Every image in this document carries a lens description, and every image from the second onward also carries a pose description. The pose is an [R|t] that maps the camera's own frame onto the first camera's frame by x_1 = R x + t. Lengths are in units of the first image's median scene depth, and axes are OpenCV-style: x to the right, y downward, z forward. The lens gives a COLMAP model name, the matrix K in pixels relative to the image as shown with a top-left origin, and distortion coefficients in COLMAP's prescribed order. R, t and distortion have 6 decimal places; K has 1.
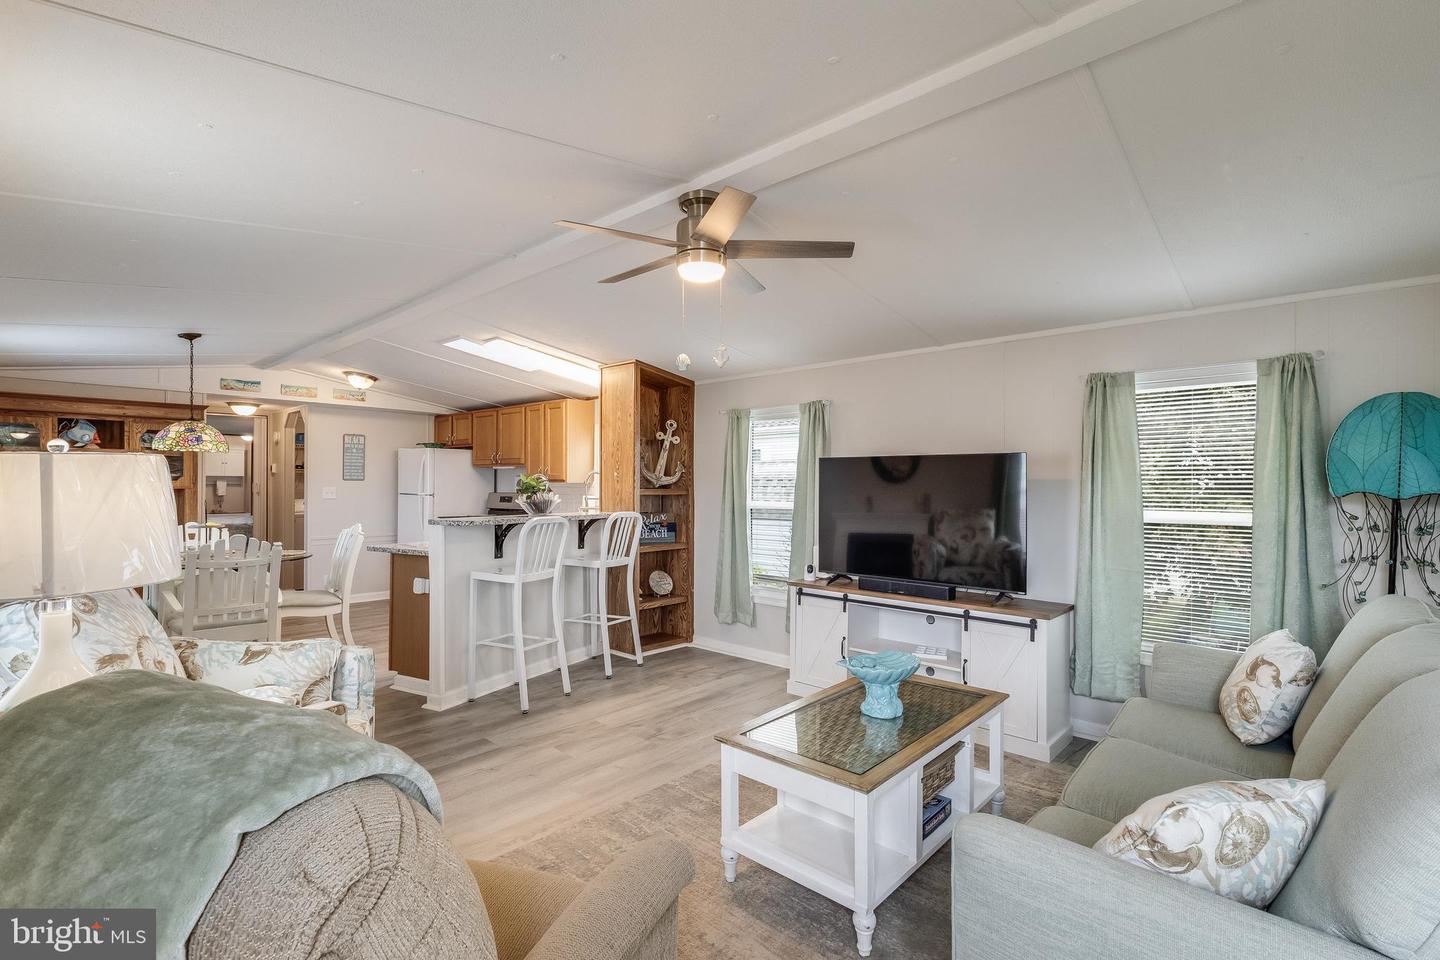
lens RADIAL K [[664.7, 0, 724.6], [0, 664.7, 480.9], [0, 0, 1]] dist [0.001174, 0.000304]
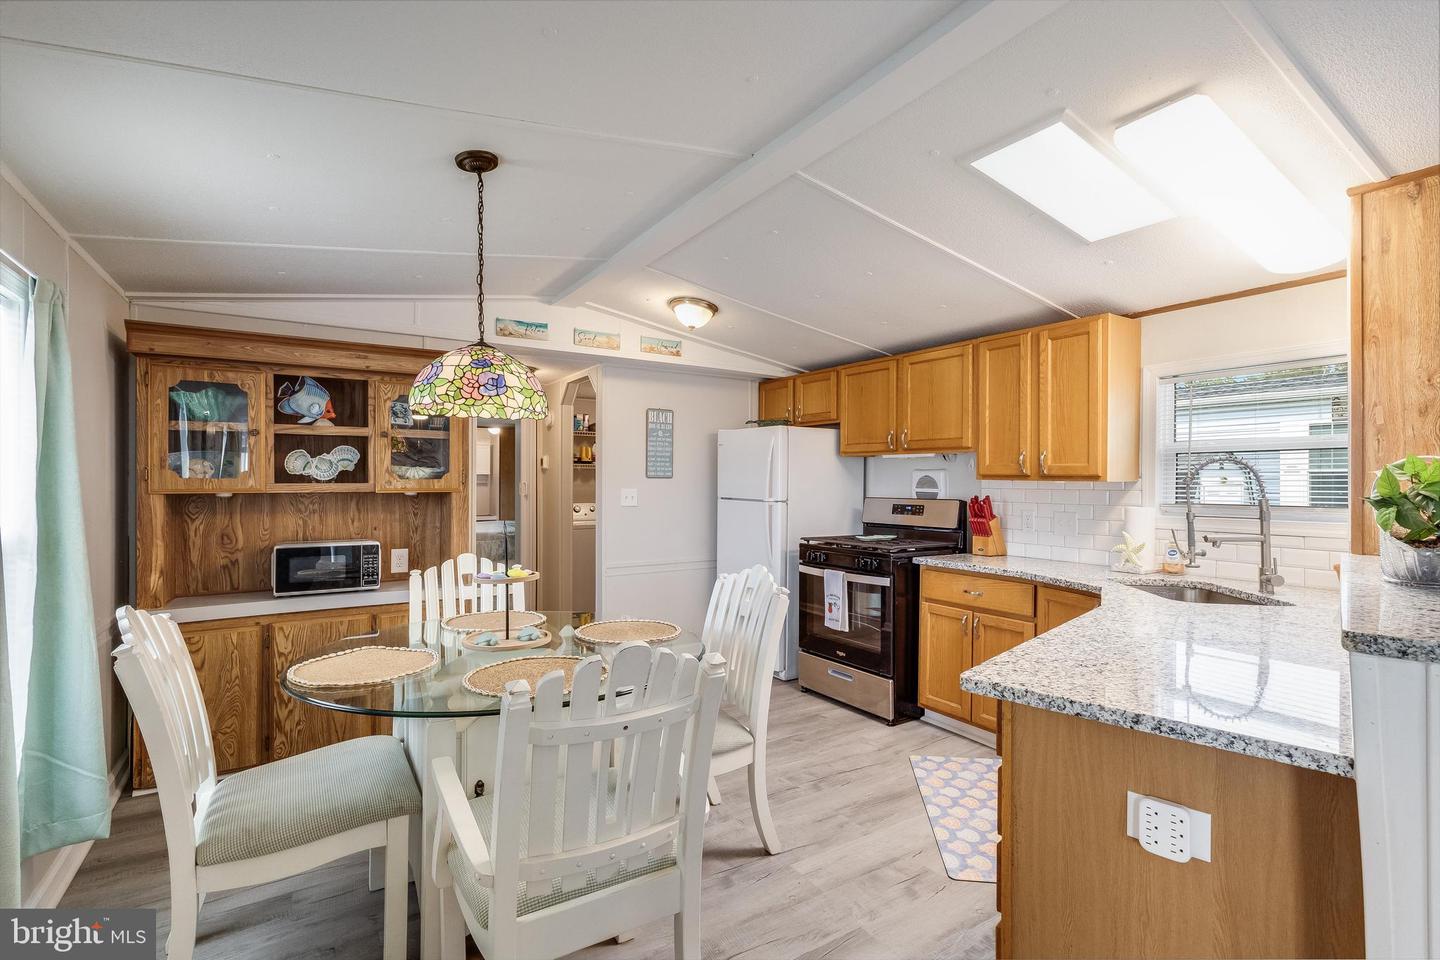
lens RADIAL K [[664.7, 0, 716.1], [0, 664.7, 481.6], [0, 0, 1]] dist [0.001174, 0.000304]
pose [[0.963752, -0.001015, -0.266800, -0.370484], [0.002099, 0.999991, 0.003777, 0.000026], [0.266793, -0.004200, 0.963745, 0.426501]]
